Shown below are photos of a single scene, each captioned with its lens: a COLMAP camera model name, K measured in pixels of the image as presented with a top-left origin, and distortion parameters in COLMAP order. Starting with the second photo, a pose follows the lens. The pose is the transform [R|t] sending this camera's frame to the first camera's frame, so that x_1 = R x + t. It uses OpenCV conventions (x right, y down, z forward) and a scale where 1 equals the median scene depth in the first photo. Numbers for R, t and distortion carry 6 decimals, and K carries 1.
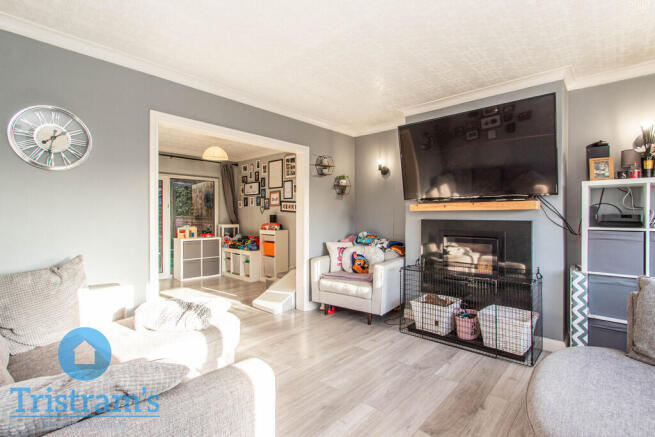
lens RADIAL K [[311.9, 0, 325.9], [0, 311.9, 213.4], [0, 0, 1]] dist [-0.001211, 0.000073]
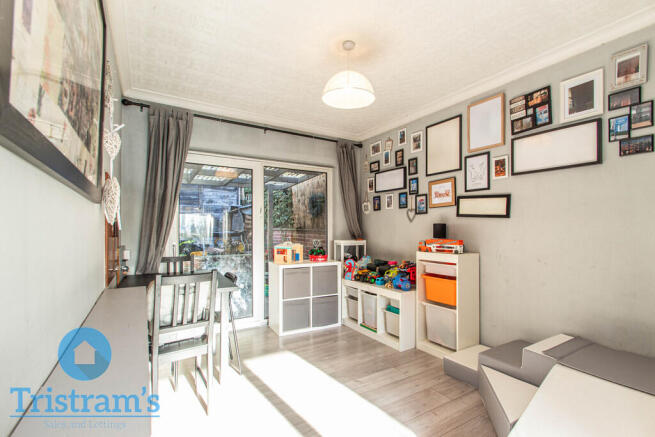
lens RADIAL K [[300.4, 0, 326.7], [0, 300.4, 222.2], [0, 0, 1]] dist [-0.001905, 0.000016]
pose [[0.962639, -0.007995, -0.270671, -0.206633], [0.003455, 0.999845, -0.017244, 0.010027], [0.270767, 0.015665, 0.962518, 0.438111]]
